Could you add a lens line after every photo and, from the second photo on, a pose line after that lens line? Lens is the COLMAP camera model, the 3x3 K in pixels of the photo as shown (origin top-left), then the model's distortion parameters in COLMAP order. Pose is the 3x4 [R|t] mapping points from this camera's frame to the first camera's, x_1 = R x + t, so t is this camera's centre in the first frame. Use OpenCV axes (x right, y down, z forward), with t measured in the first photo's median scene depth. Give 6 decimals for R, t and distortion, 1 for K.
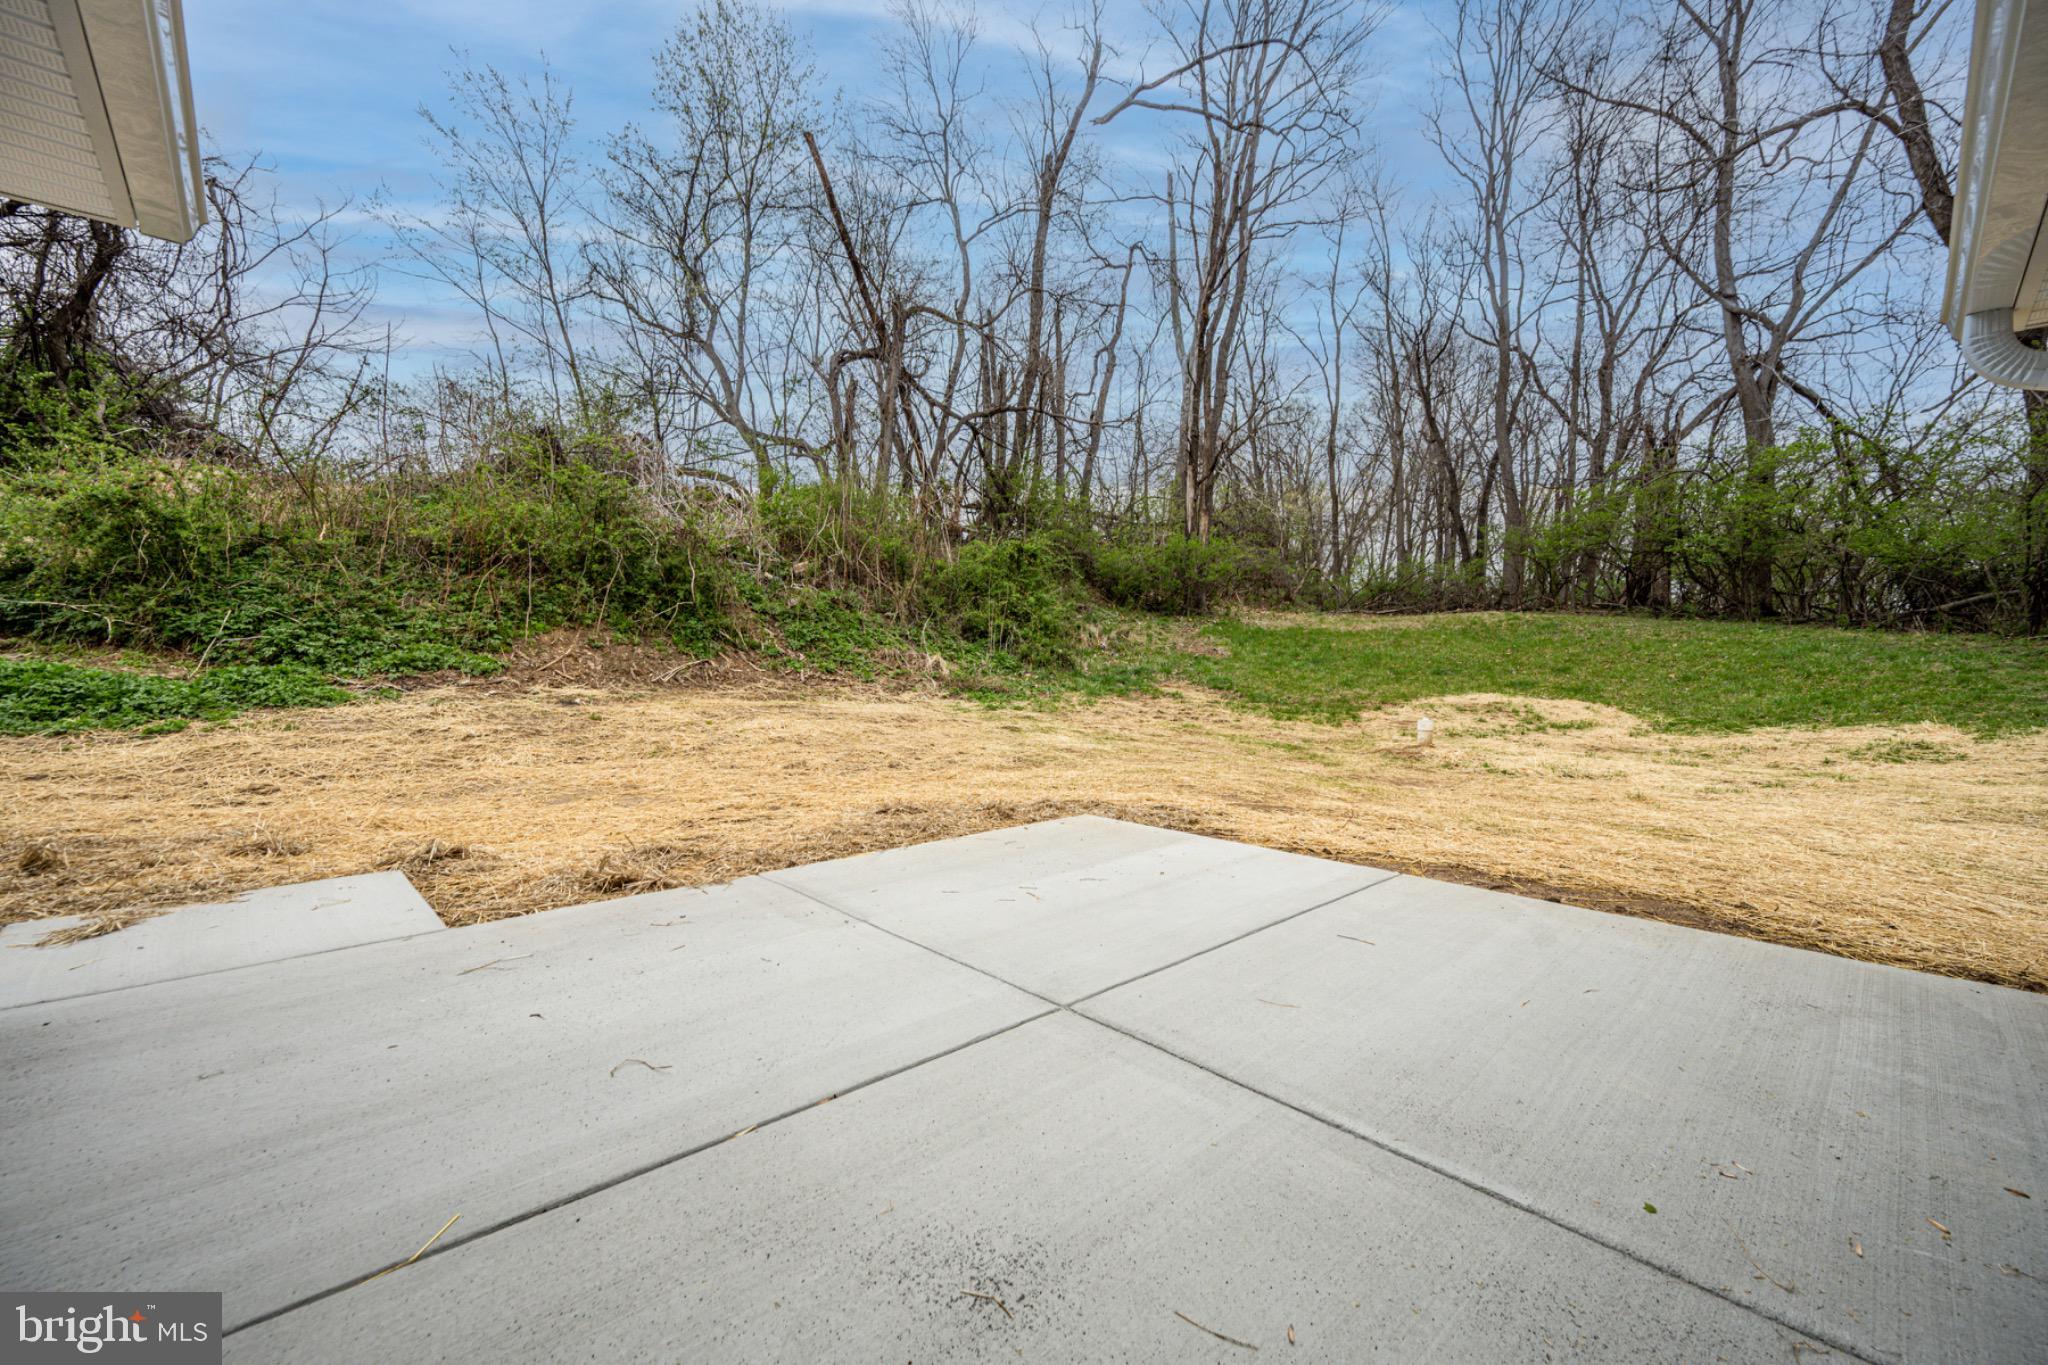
lens RADIAL K [[817.7, 0, 1018.3], [0, 817.7, 674.7], [0, 0, 1]] dist [0.001907, -0.000079]
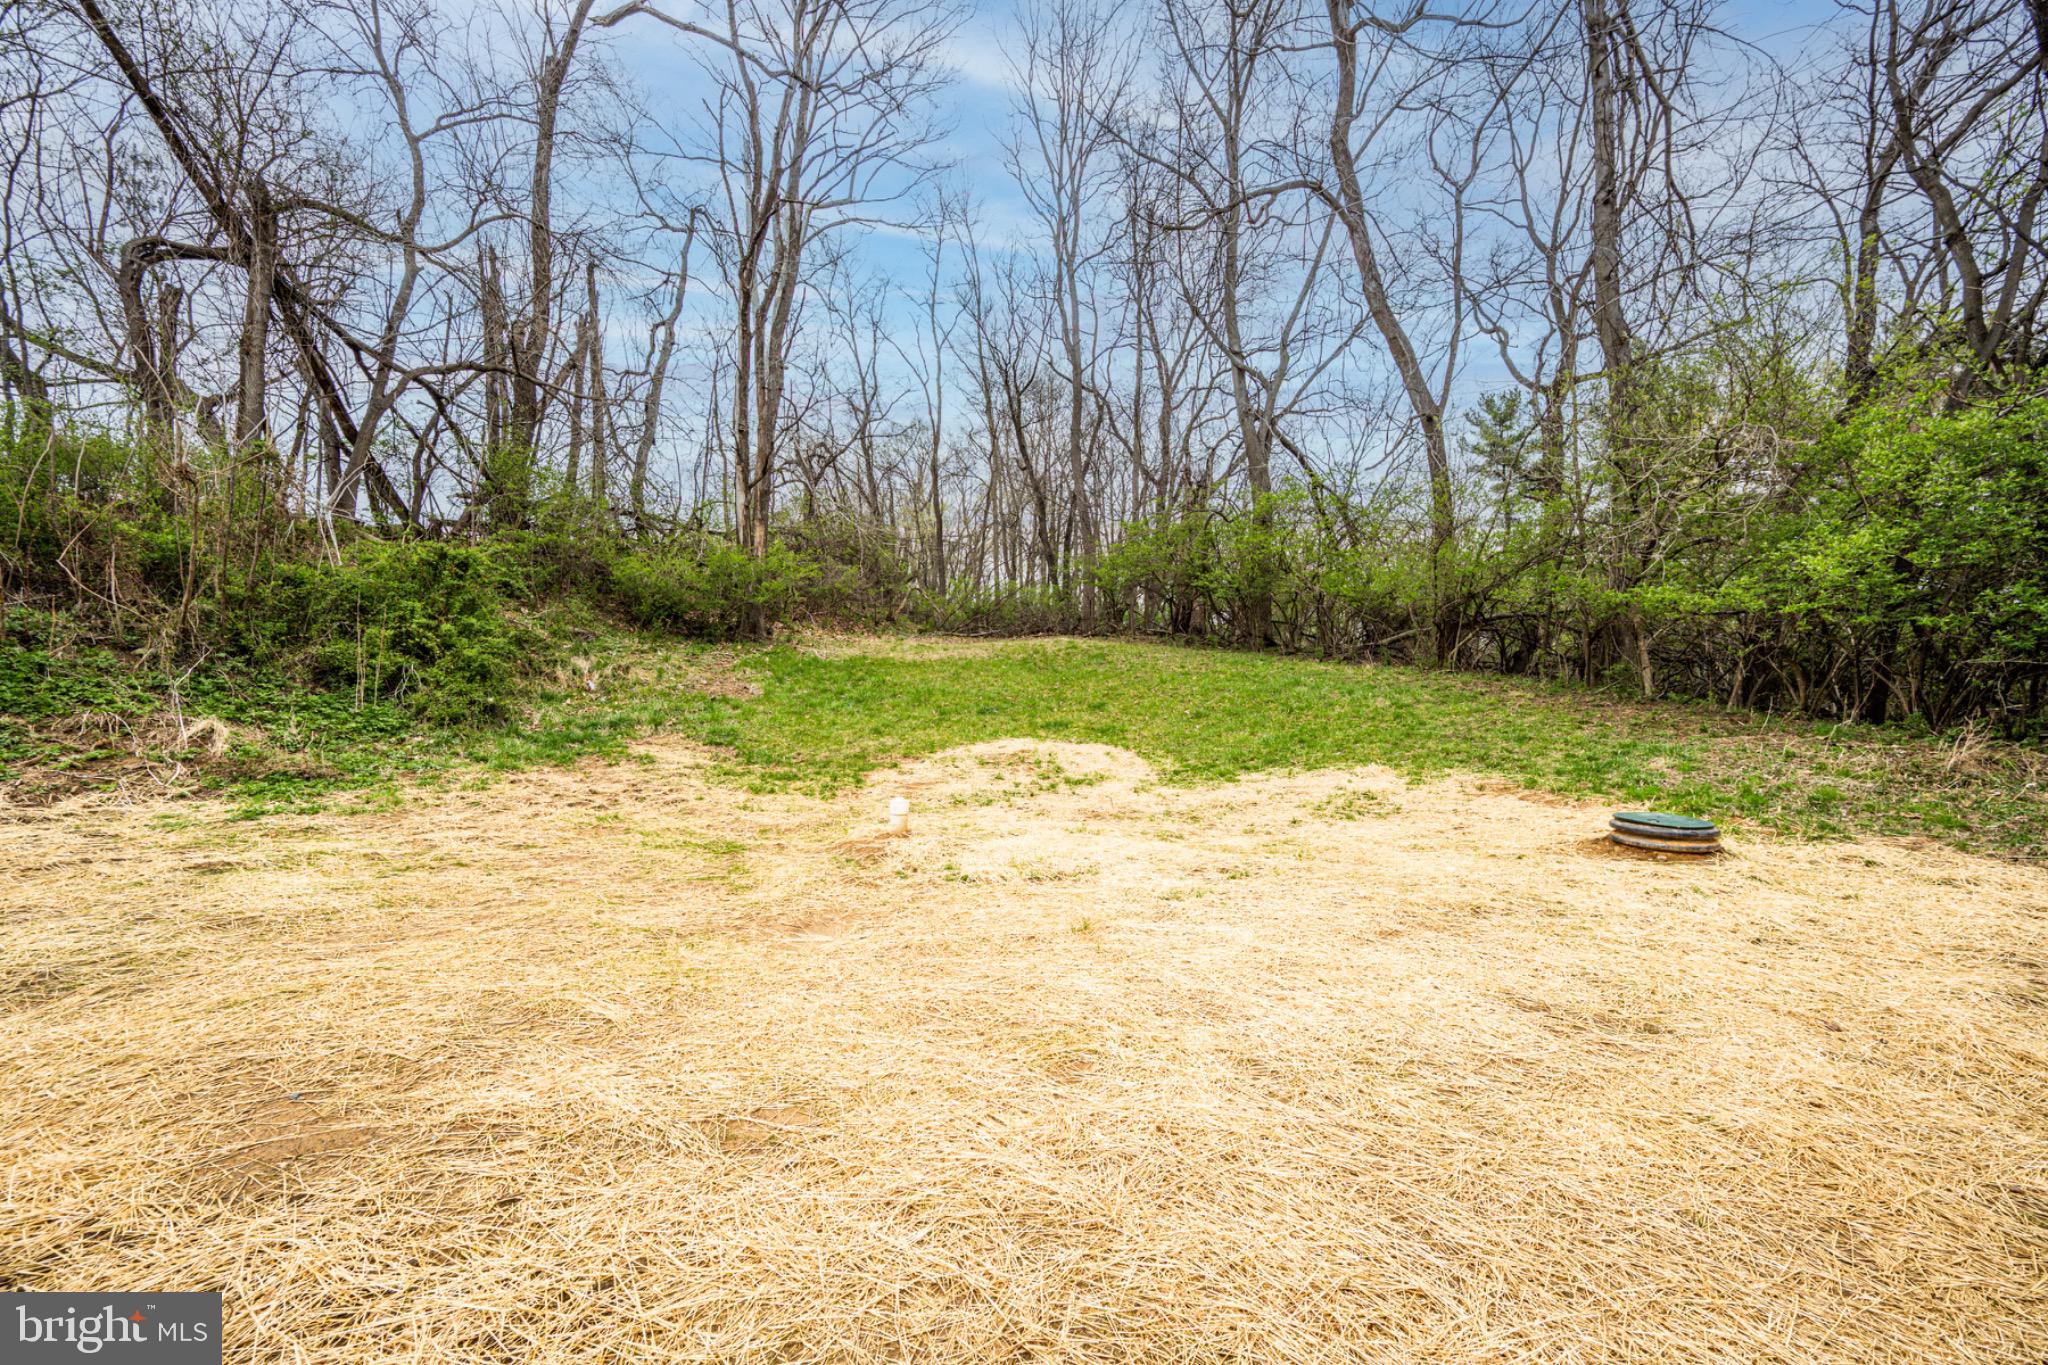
lens RADIAL K [[807.0, 0, 1024.0], [0, 807.0, 682.5], [0, 0, 1]] dist [0.001803, -0.000008]
pose [[0.912036, -0.019687, 0.409636, 0.162043], [0.021105, 0.999777, 0.001061, -0.030162], [-0.409566, 0.007678, 0.912248, 0.138947]]
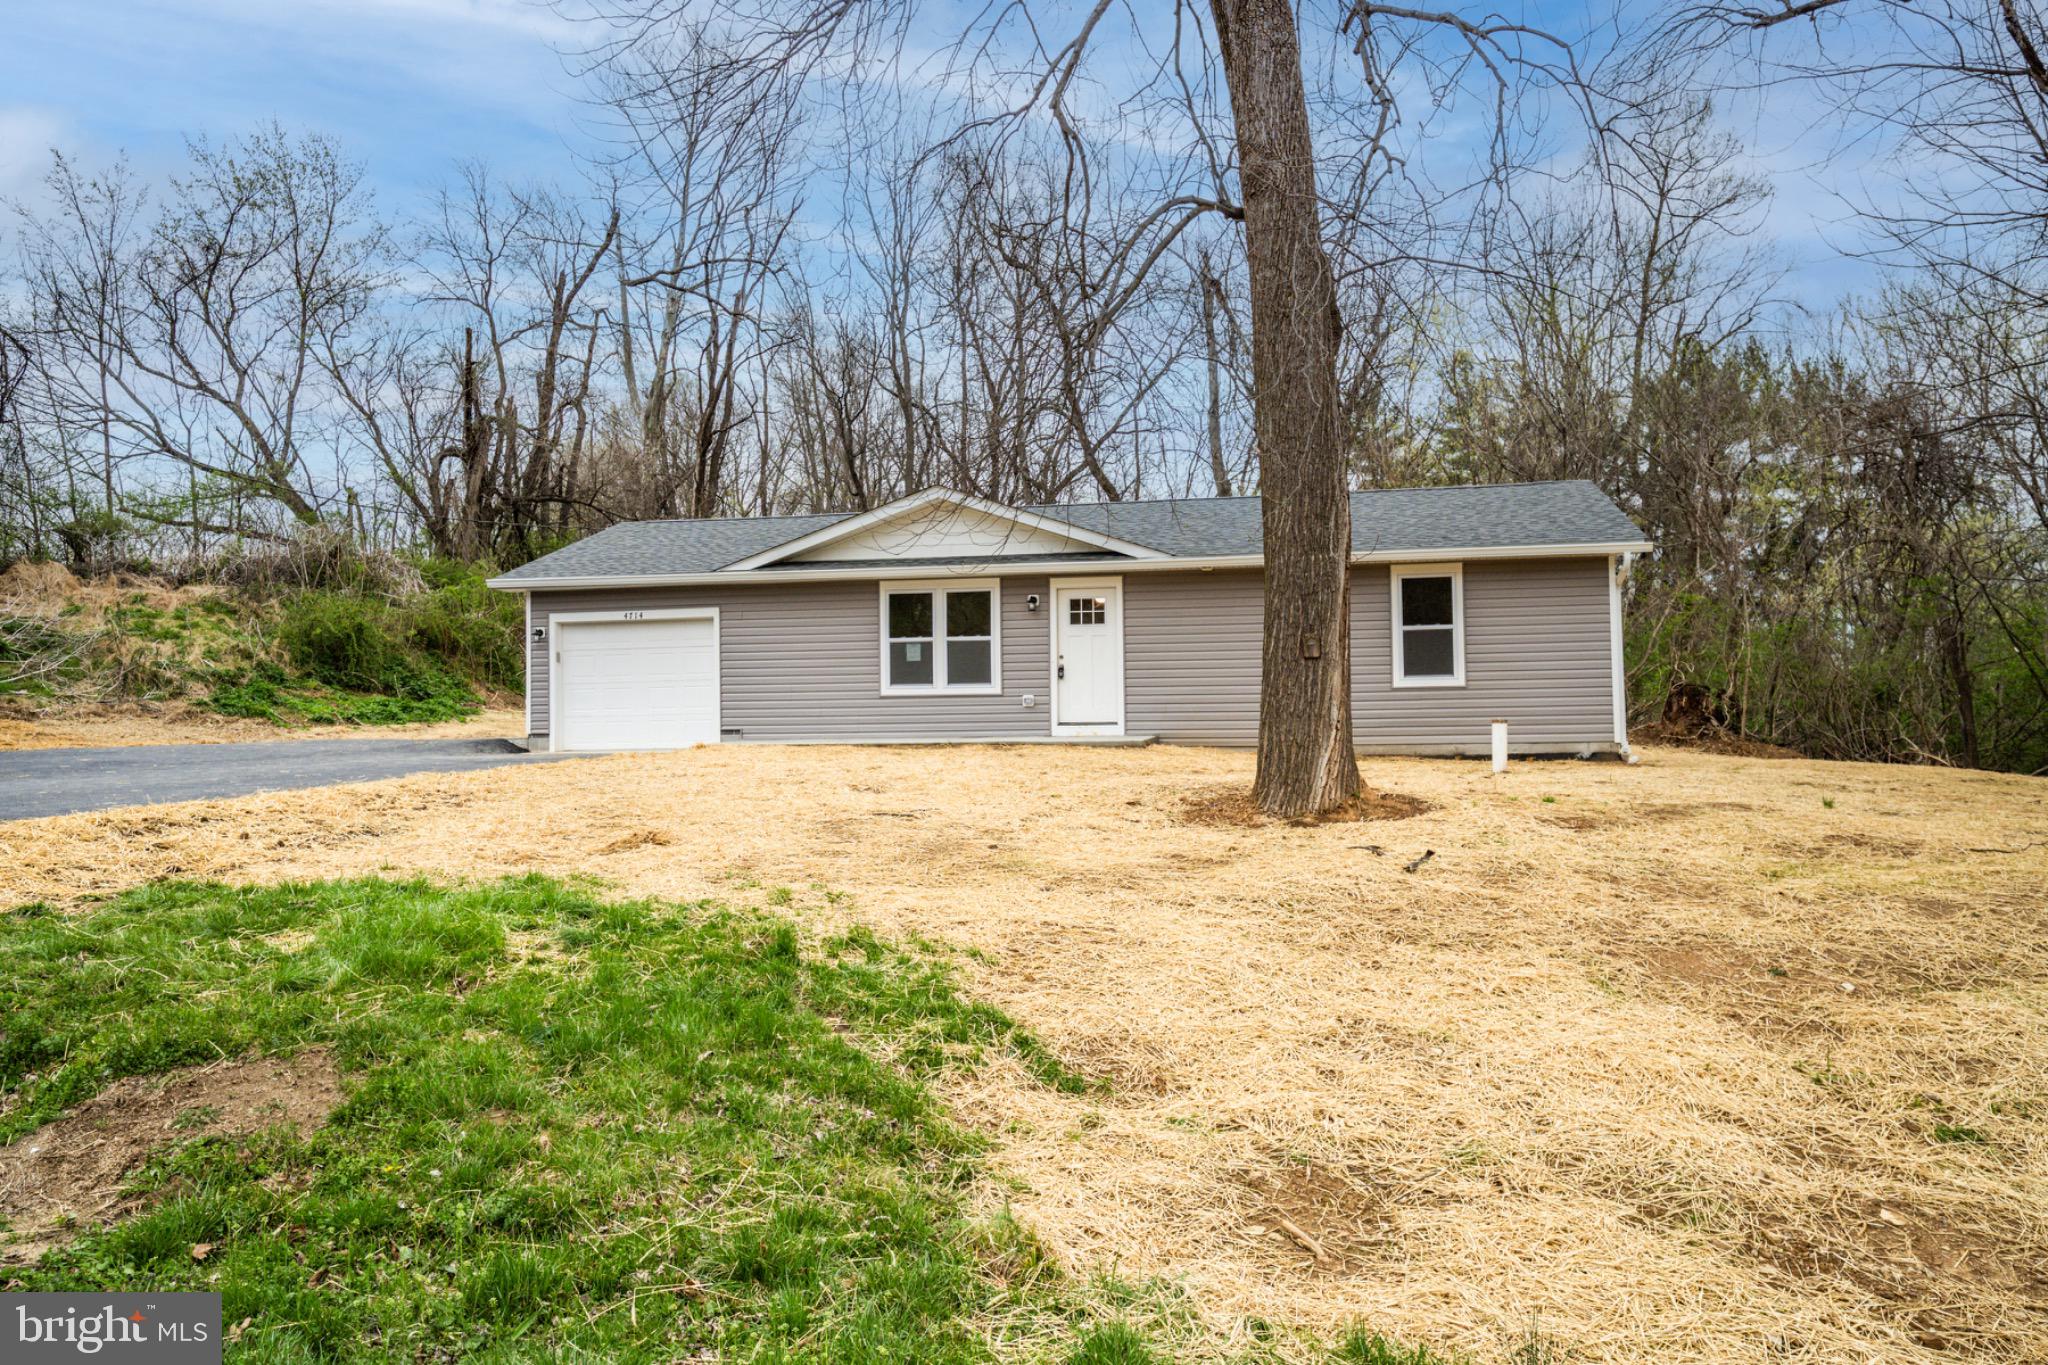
lens RADIAL K [[1488.2, 0, 1024.0], [0, 1488.2, 682.5], [0, 0, 1]] dist [-0.003535, -0.003697]
pose [[0.830414, -0.016206, 0.556911, -0.784454], [0.039575, 0.998768, -0.029945, 0.053038], [-0.555739, 0.046906, 0.830032, -1.427073]]
